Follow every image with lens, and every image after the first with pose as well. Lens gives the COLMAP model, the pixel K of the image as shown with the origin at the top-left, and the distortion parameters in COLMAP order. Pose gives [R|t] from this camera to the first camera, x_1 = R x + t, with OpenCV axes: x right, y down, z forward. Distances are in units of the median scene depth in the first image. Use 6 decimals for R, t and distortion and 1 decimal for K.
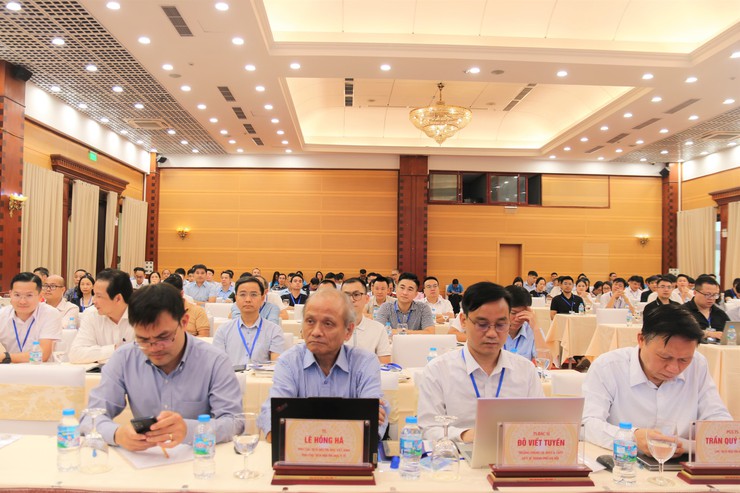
lens RADIAL K [[589.6, 0, 370.0], [0, 589.6, 246.5], [0, 0, 1]] dist [-0.099997, 0.008812]
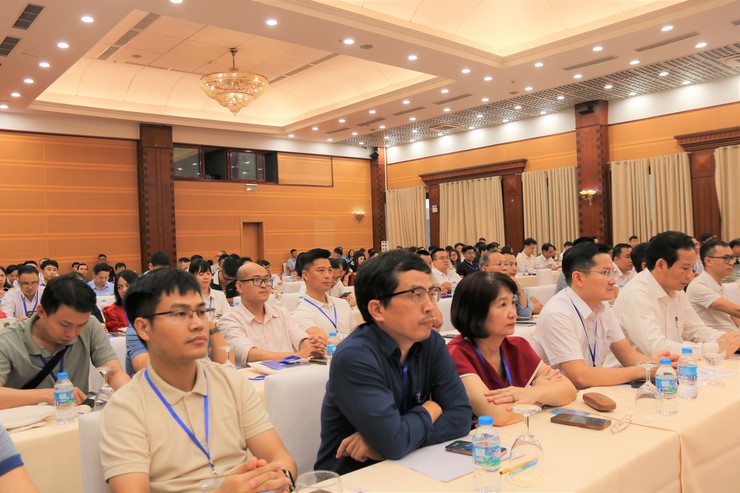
lens RADIAL K [[589.6, 0, 370.0], [0, 589.6, 246.5], [0, 0, 1]] dist [-0.099997, 0.008812]
pose [[0.775330, -0.044725, 0.629971, -0.235817], [0.023987, 0.998855, 0.041393, 0.000318], [-0.631101, -0.016983, 0.775515, 0.117691]]
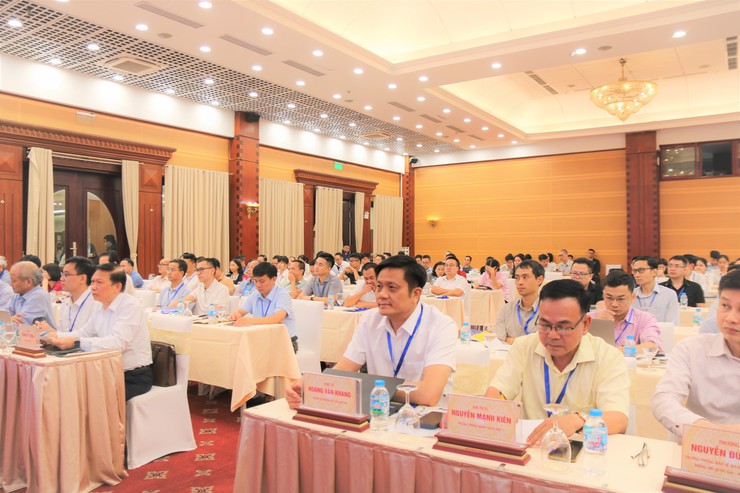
lens RADIAL K [[569.9, 0, 387.7], [0, 569.9, 244.6], [0, 0, 1]] dist [-0.163007, 0.171366]
pose [[0.828227, -0.021664, -0.559974, 0.238309], [0.035285, 0.999286, 0.013528, 0.003512], [0.559280, -0.030963, 0.828400, 0.006401]]
